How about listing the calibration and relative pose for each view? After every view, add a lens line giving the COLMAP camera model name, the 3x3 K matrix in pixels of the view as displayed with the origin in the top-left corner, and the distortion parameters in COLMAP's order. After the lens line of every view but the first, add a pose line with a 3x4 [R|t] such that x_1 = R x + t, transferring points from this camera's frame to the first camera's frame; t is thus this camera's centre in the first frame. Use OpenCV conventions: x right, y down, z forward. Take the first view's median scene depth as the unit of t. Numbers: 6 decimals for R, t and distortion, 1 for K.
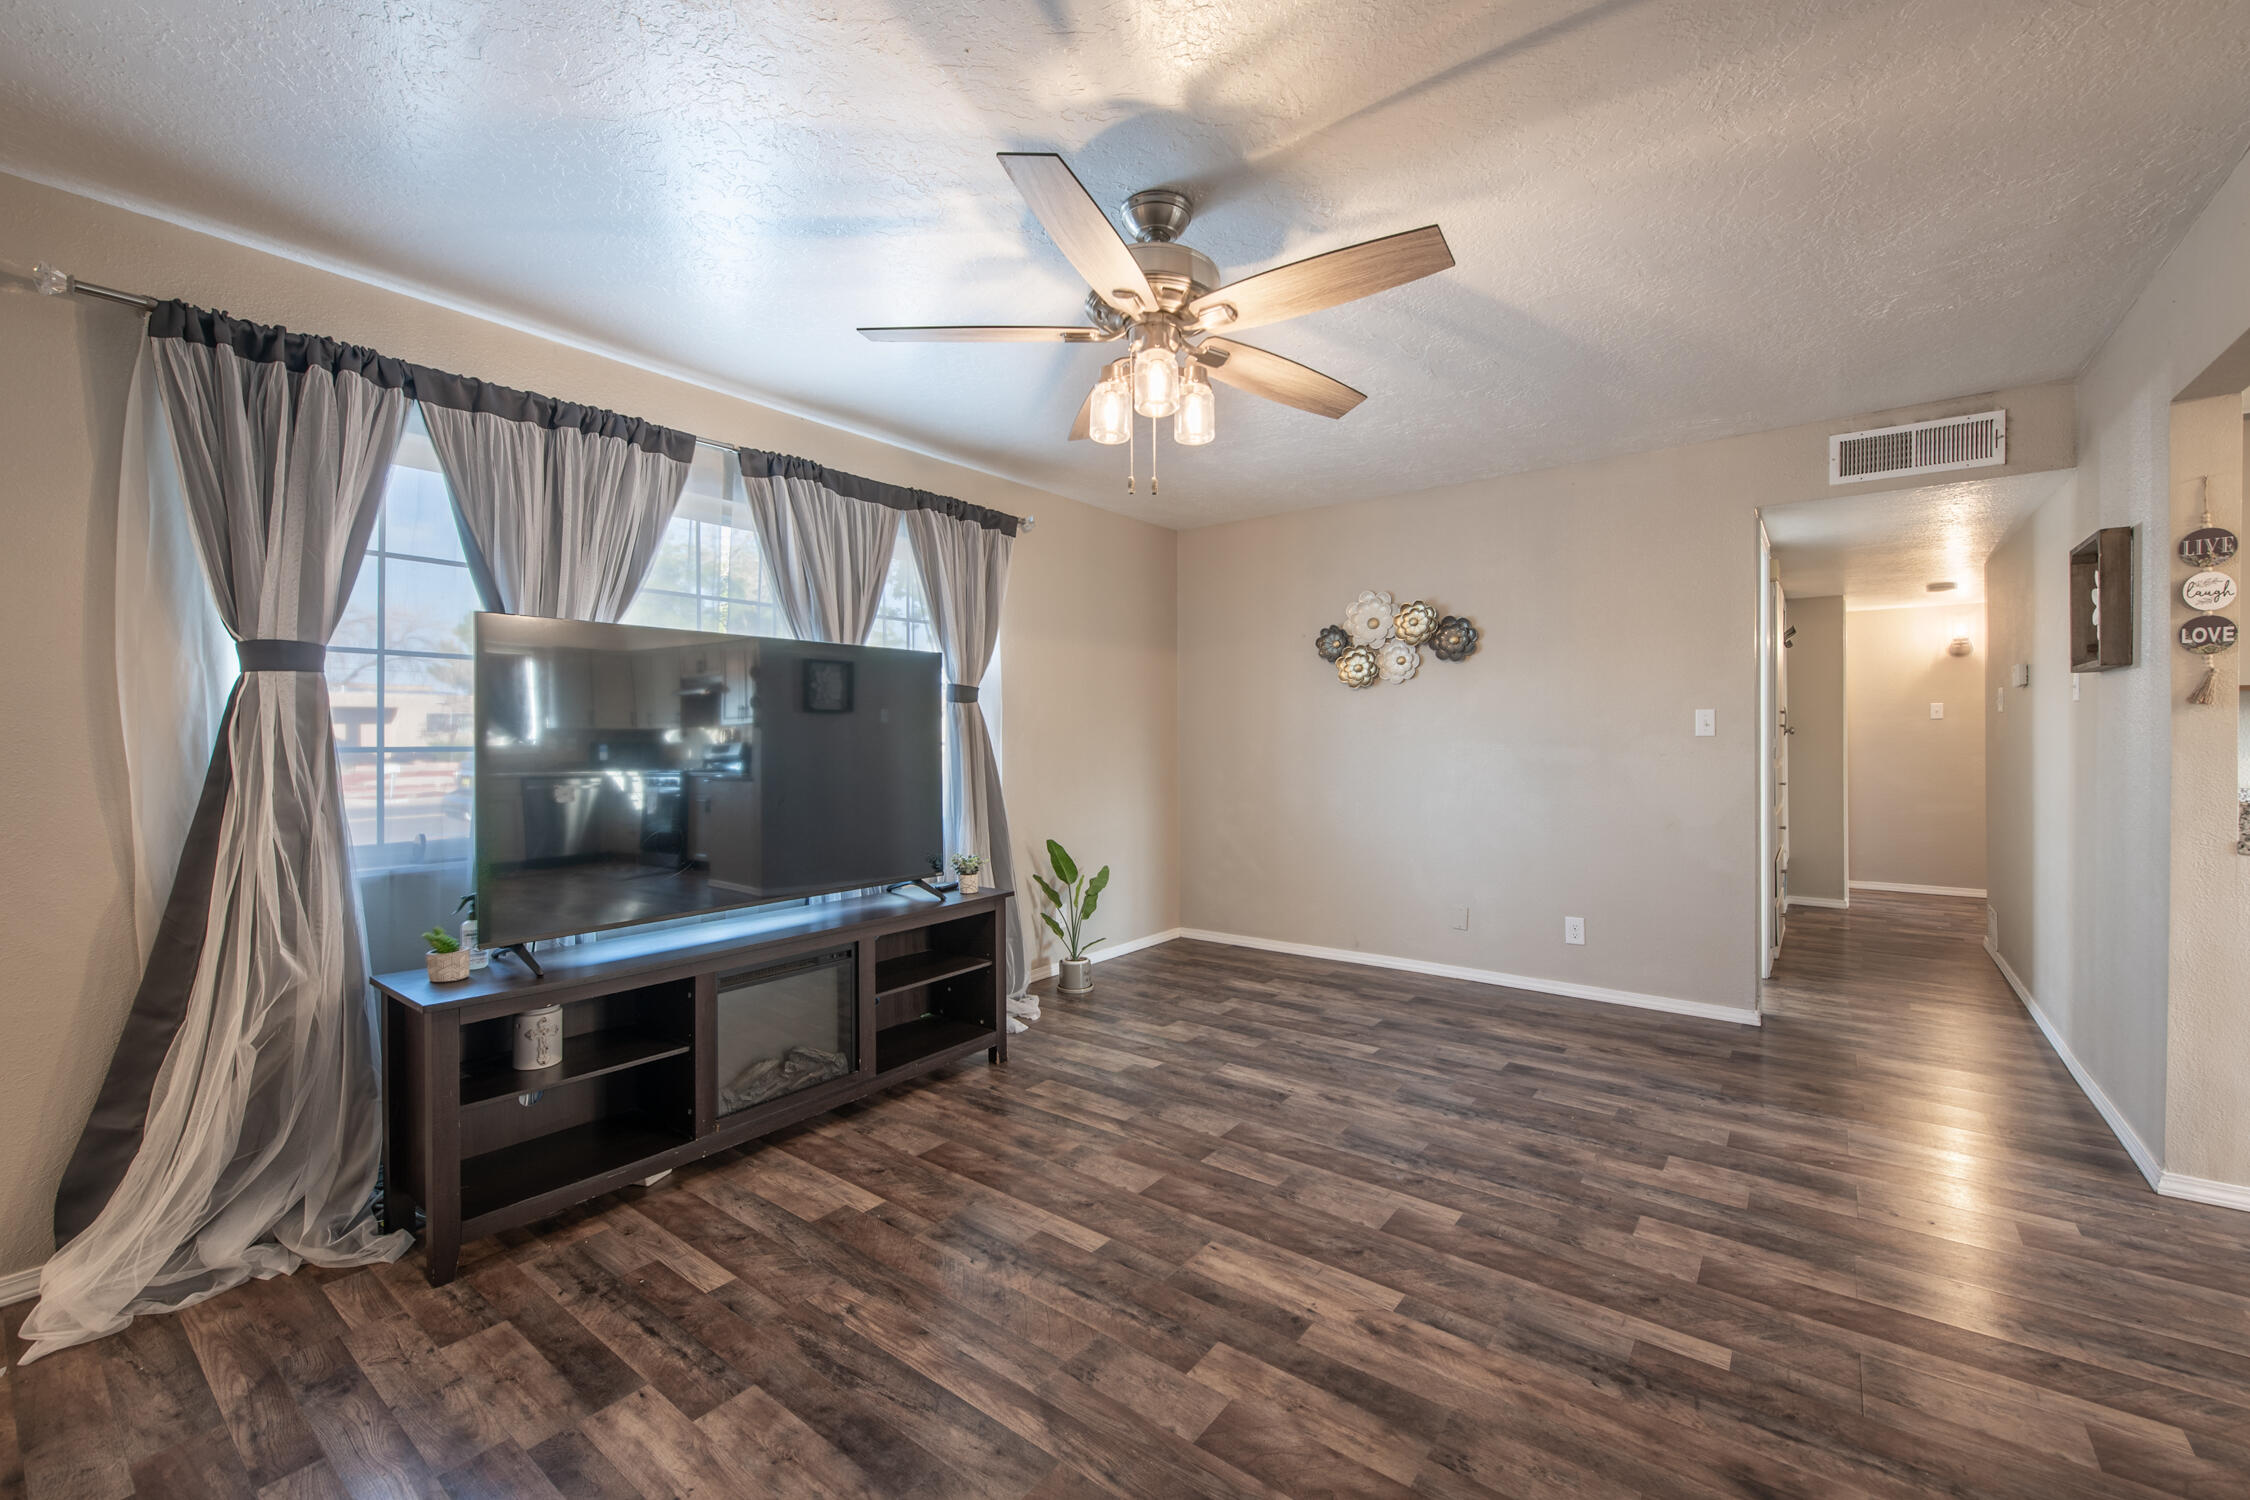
lens RADIAL K [[898.9, 0, 1142.7], [0, 898.9, 728.1], [0, 0, 1]] dist [-0.010191, -0.000245]
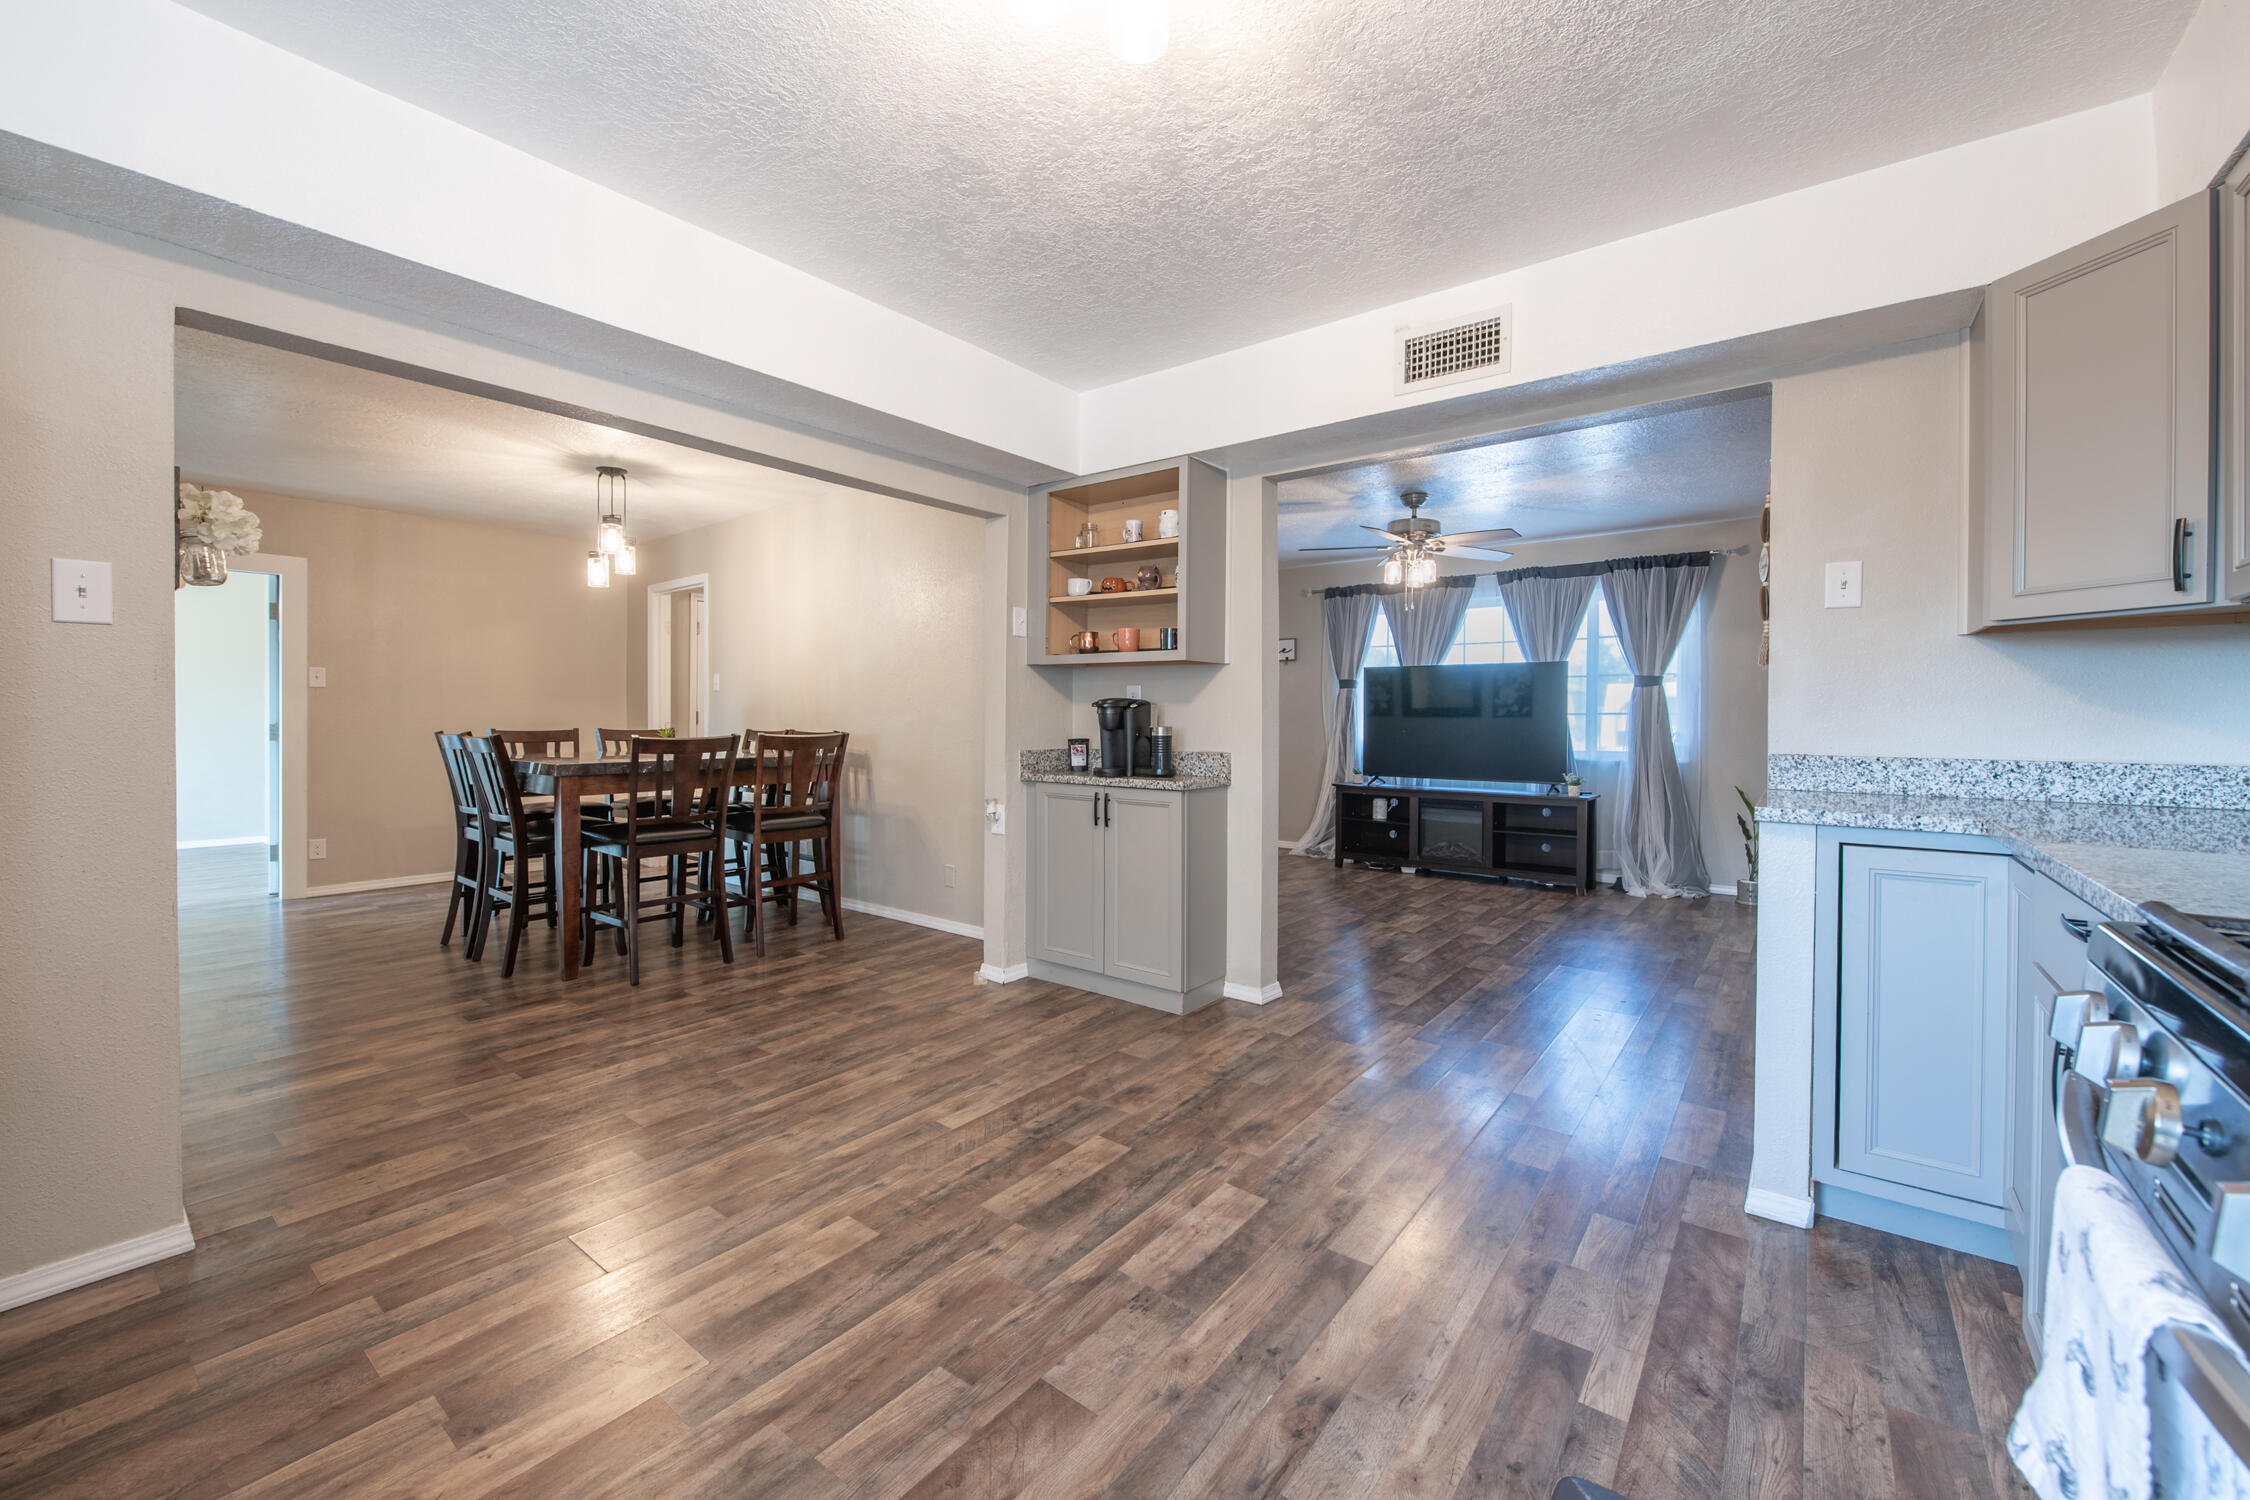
lens RADIAL K [[898.9, 0, 1128.4], [0, 898.9, 720.4], [0, 0, 1]] dist [-0.010191, -0.000245]
pose [[-0.015546, 0.009100, -0.999838, 2.293933], [0.002781, 0.999955, 0.009058, 0.023608], [0.999875, -0.002639, -0.015570, 0.211033]]
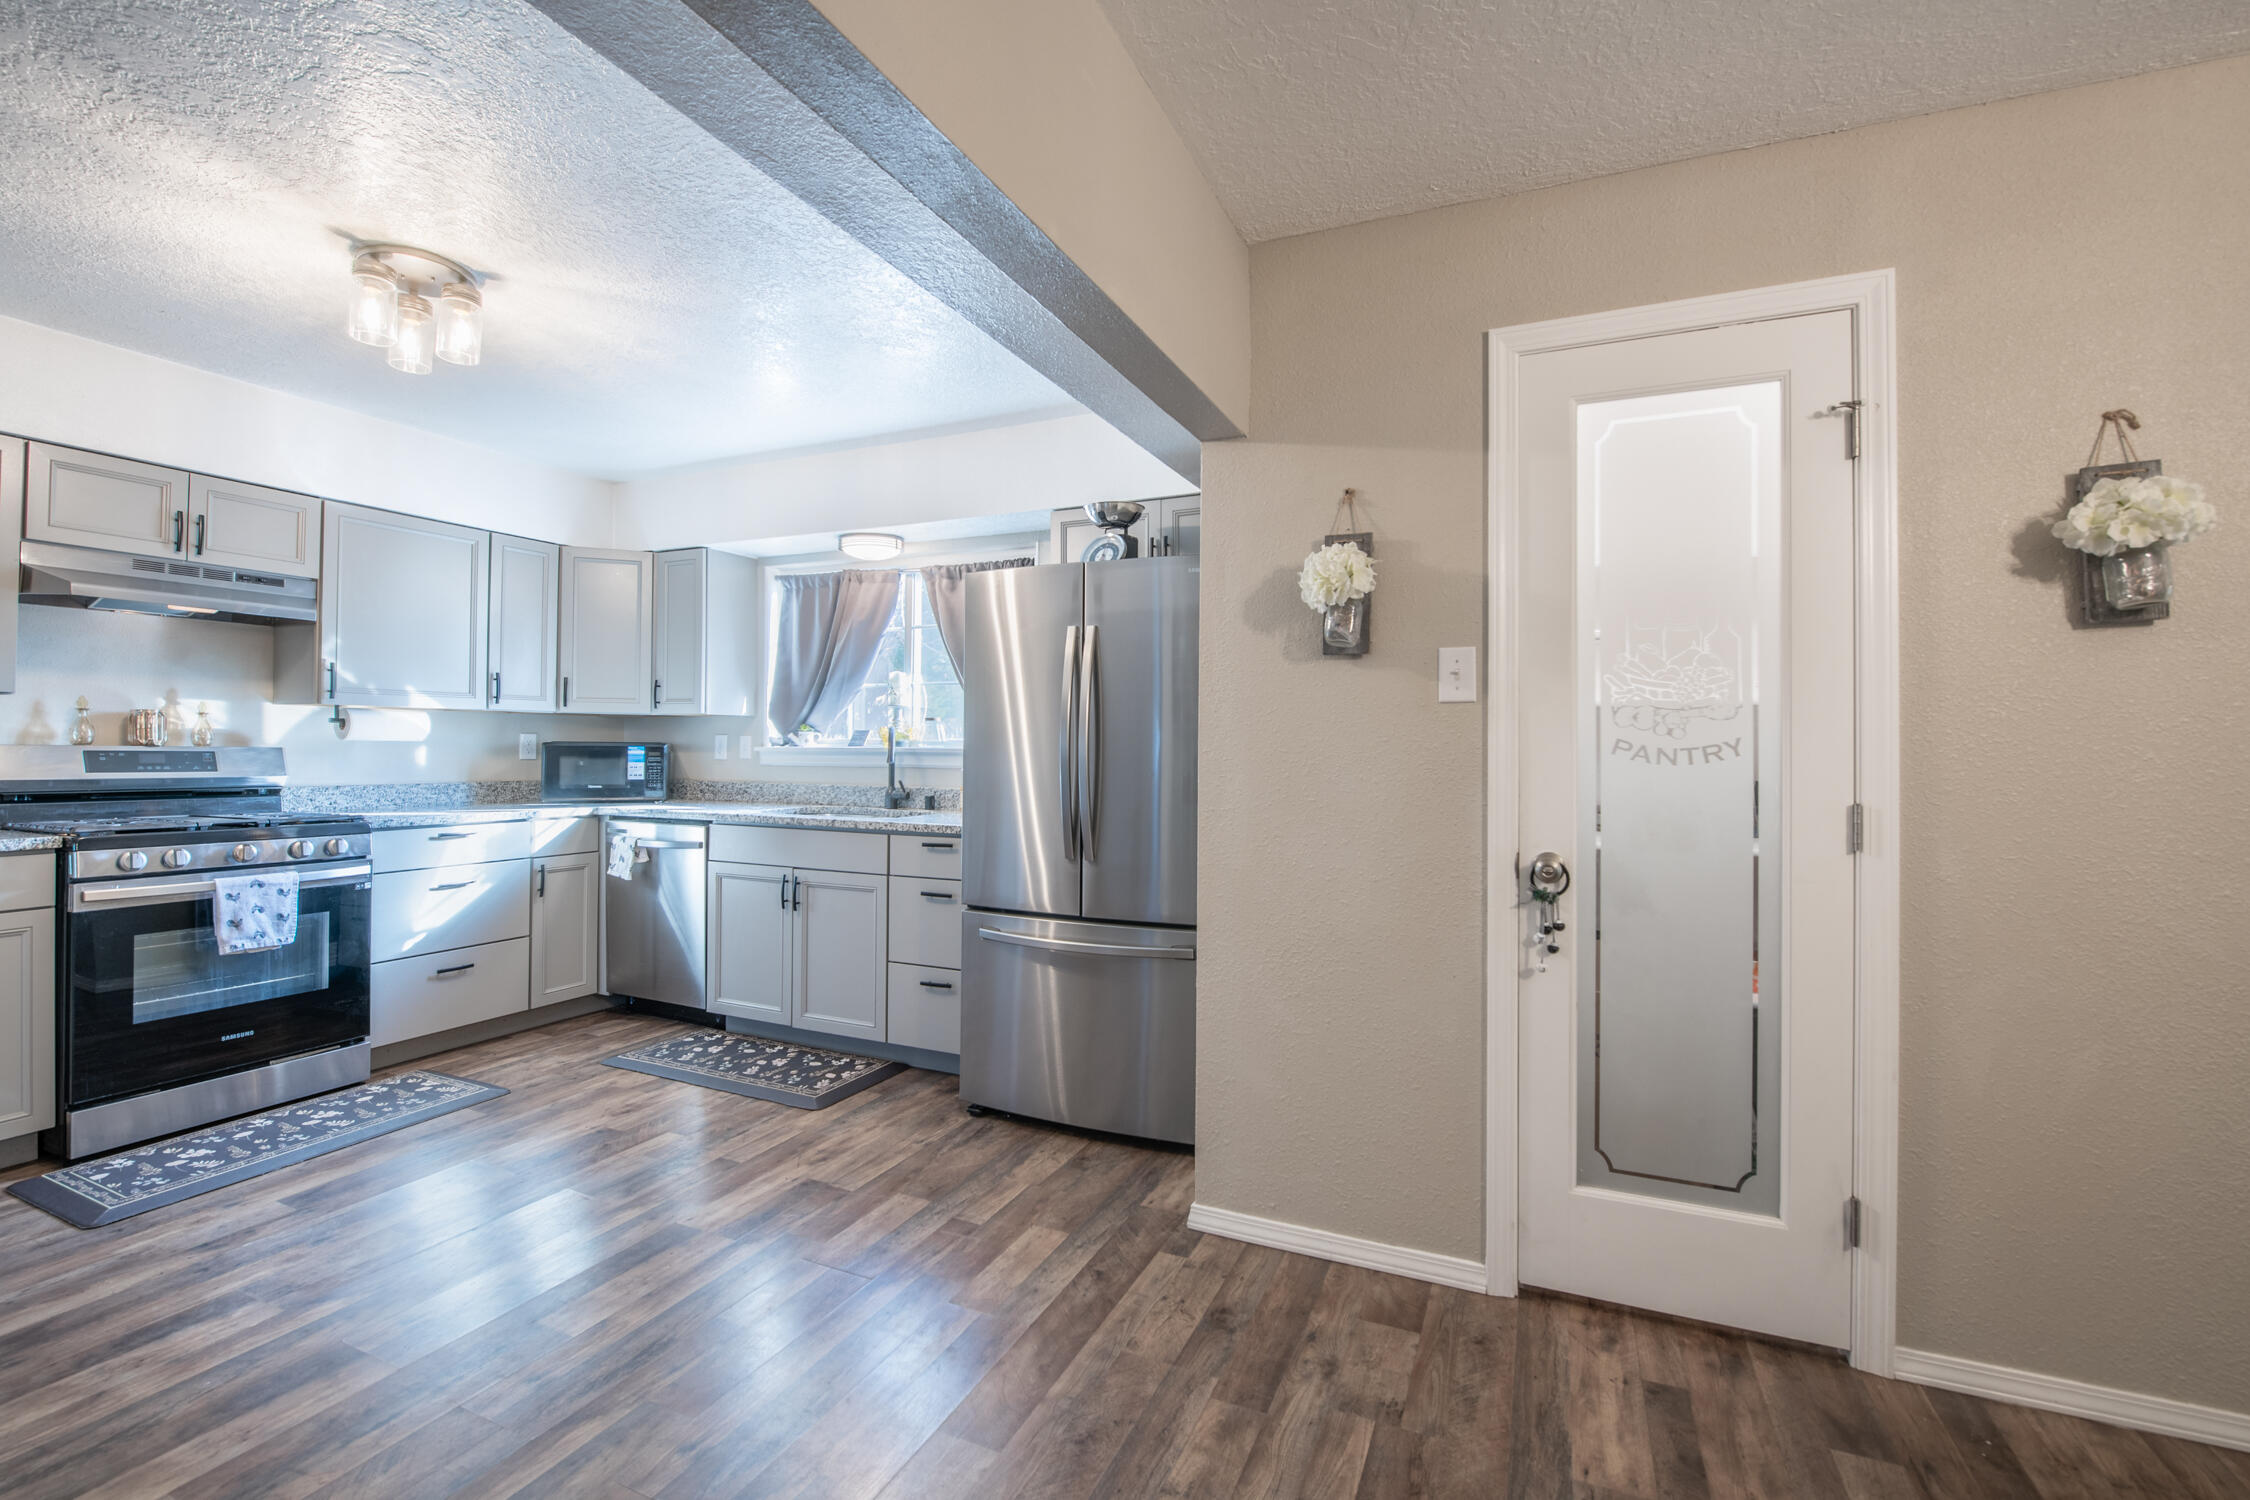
lens RADIAL K [[951.2, 0, 1123.5], [0, 951.2, 736.0], [0, 0, 1]] dist [-0.010480, -0.002237]
pose [[-0.226490, 0.009891, 0.973963, 0.494646], [-0.010141, 0.999870, -0.012512, -0.005636], [-0.973961, -0.012711, -0.226360, -0.357564]]
